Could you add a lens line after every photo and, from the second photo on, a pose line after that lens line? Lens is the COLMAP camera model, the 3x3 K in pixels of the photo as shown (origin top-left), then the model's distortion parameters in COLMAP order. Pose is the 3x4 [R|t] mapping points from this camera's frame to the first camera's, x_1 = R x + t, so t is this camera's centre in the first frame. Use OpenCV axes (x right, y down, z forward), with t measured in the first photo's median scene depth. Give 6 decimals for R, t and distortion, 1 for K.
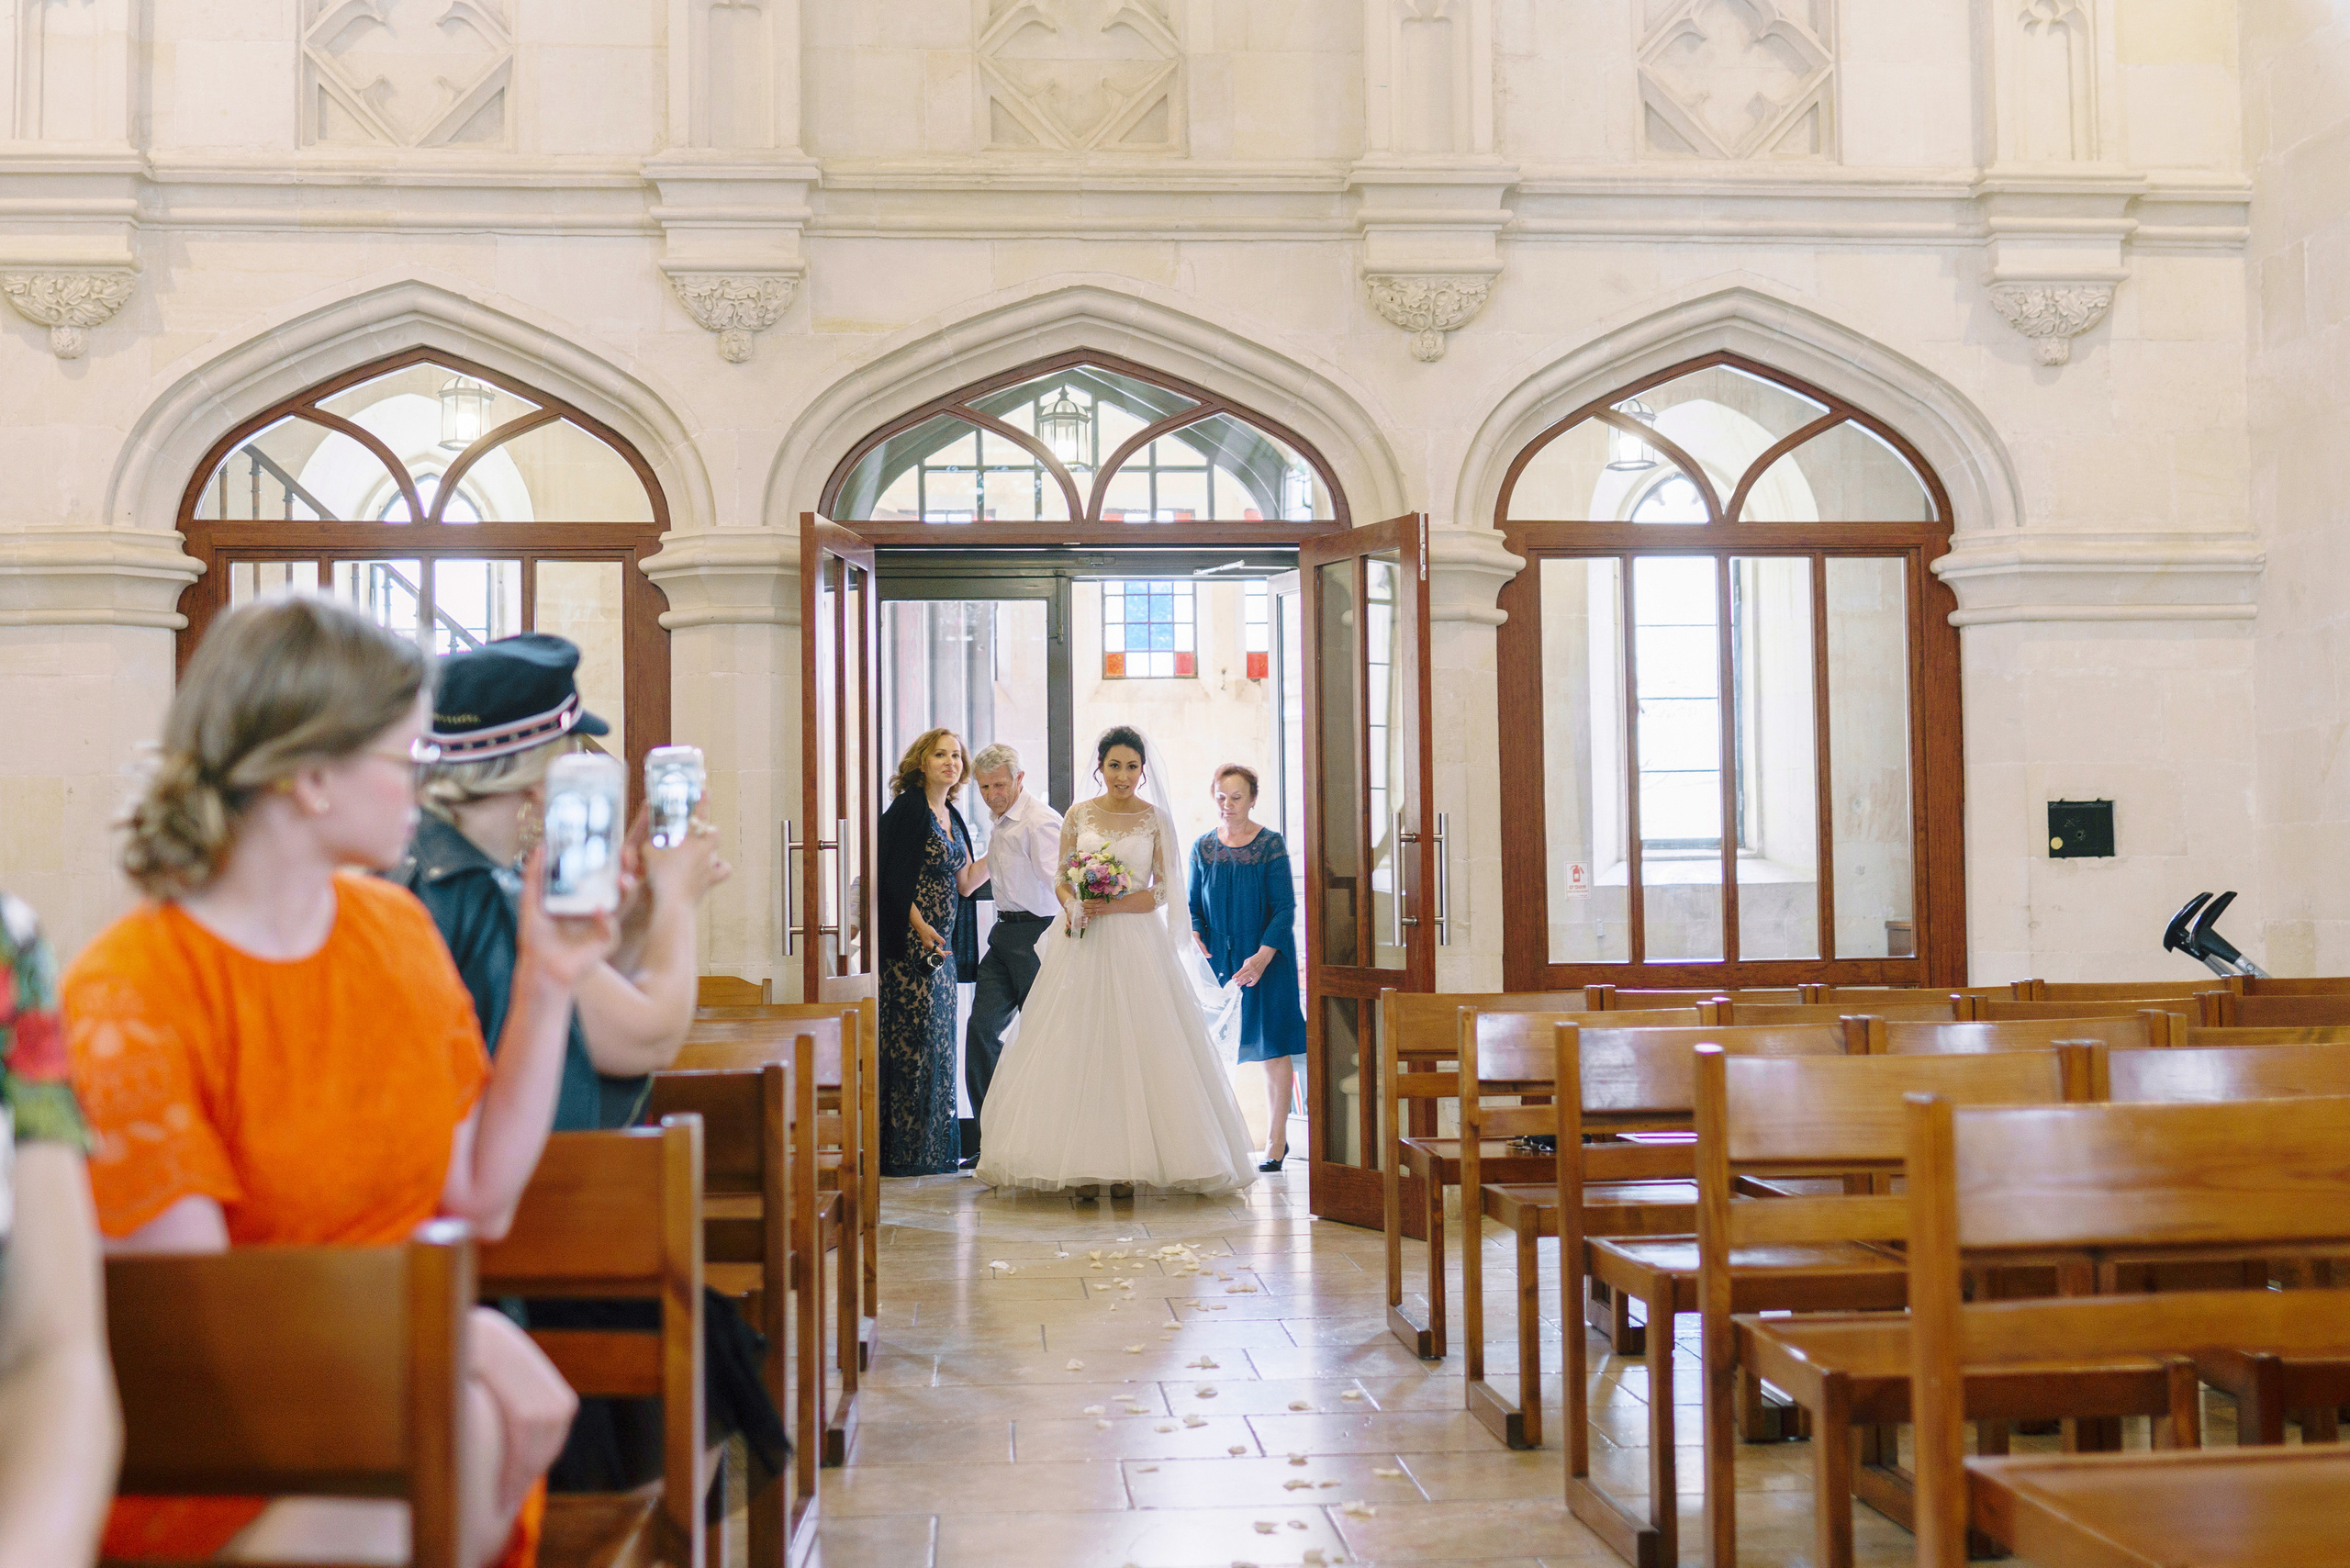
lens RADIAL K [[2510.5, 0, 1175.0], [0, 2510.5, 784.0], [0, 0, 1]] dist [0.004140, -0.019883]
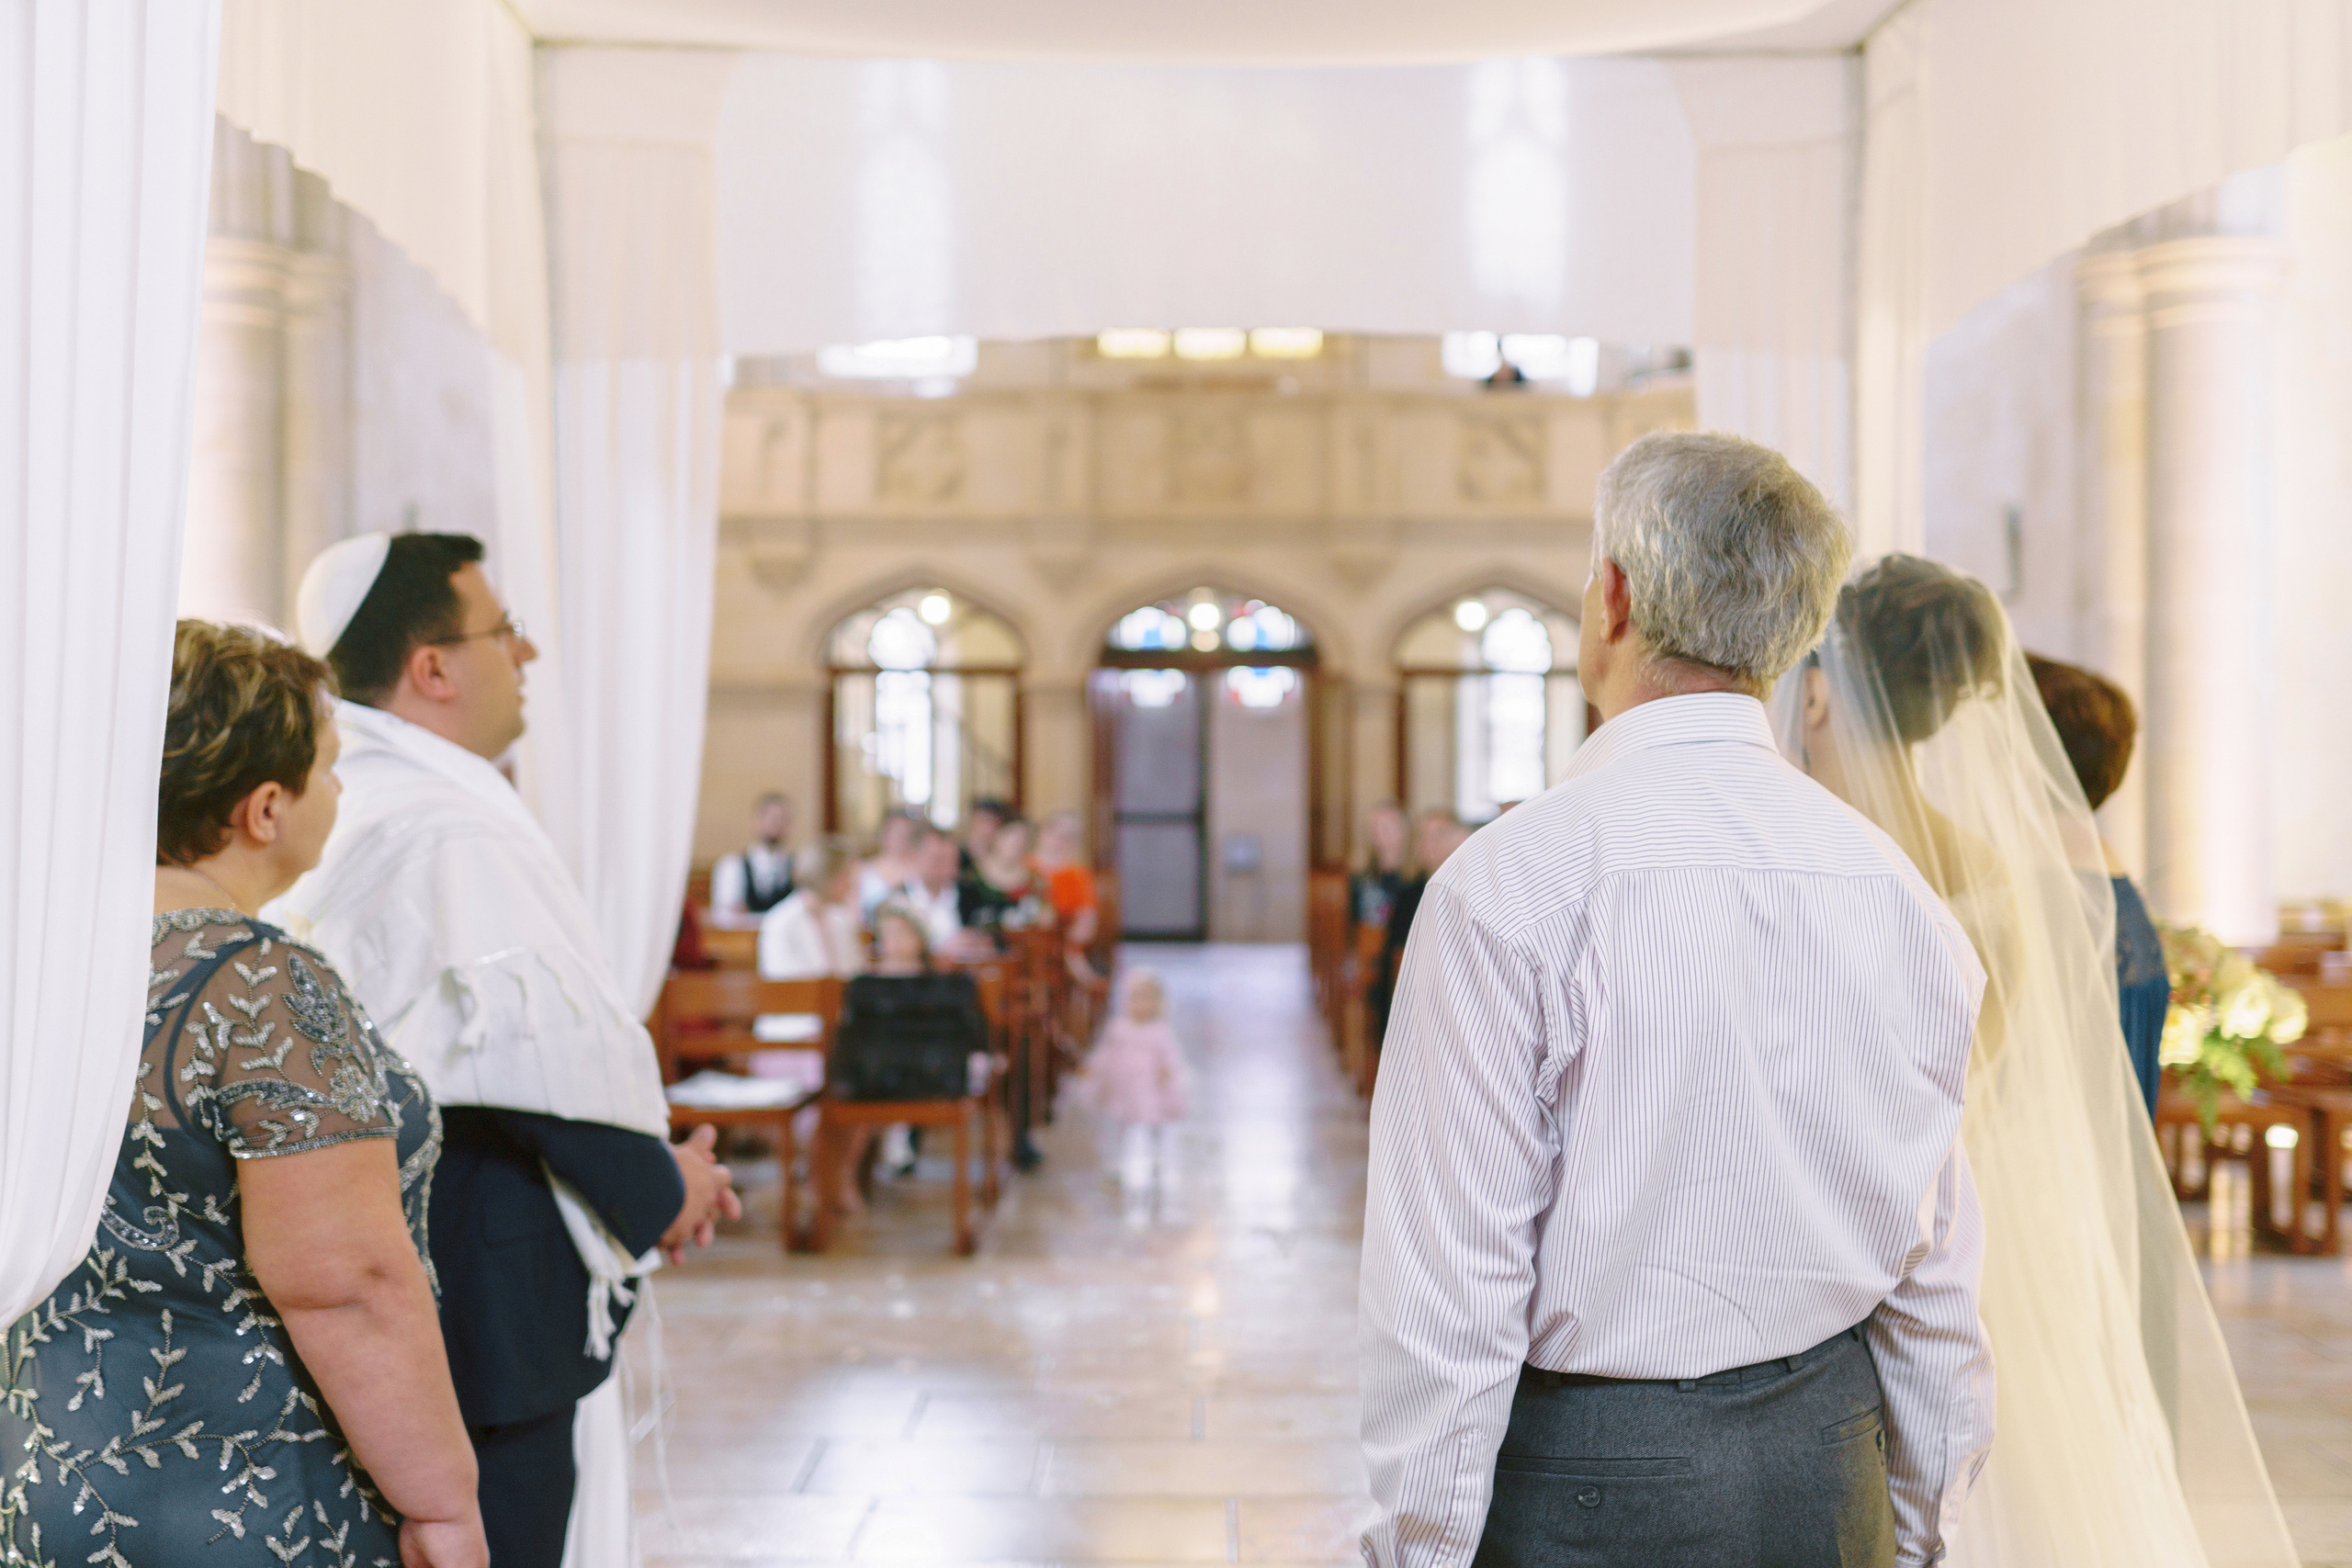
lens RADIAL K [[2512.3, 0, 1176.0], [0, 2512.3, 784.0], [0, 0, 1]] dist [0.004140, -0.019883]
pose [[0.998031, 0.015049, -0.060896, 0.076768], [-0.012536, 0.999062, 0.041443, -0.091422], [0.061463, -0.040598, 0.997283, -1.295781]]
